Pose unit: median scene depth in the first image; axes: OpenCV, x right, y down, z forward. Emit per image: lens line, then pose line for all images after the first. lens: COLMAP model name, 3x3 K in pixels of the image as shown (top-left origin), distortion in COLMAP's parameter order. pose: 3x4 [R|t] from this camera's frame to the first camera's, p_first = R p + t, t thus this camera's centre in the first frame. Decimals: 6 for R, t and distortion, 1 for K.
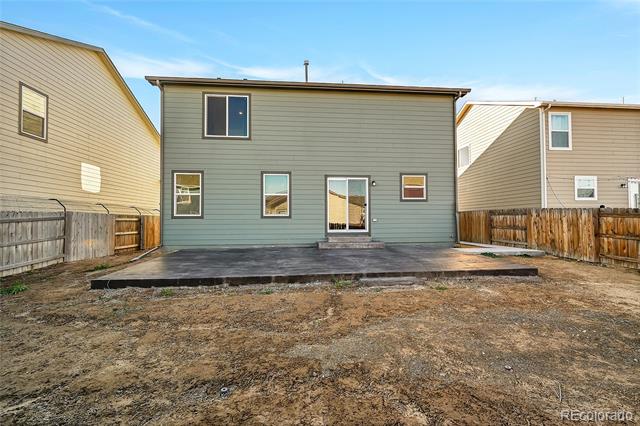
lens RADIAL K [[291.2, 0, 319.5], [0, 291.2, 213.8], [0, 0, 1]] dist [0.001744, -0.000200]
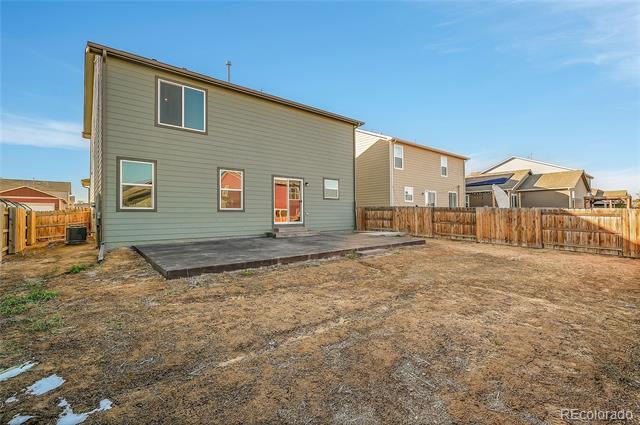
lens RADIAL K [[291.2, 0, 320.0], [0, 291.2, 213.0], [0, 0, 1]] dist [0.001744, -0.000200]
pose [[0.825528, 0.003908, 0.564347, -0.486525], [-0.011726, 0.999879, 0.010228, 0.004989], [-0.564239, -0.015061, 0.825474, -0.071269]]
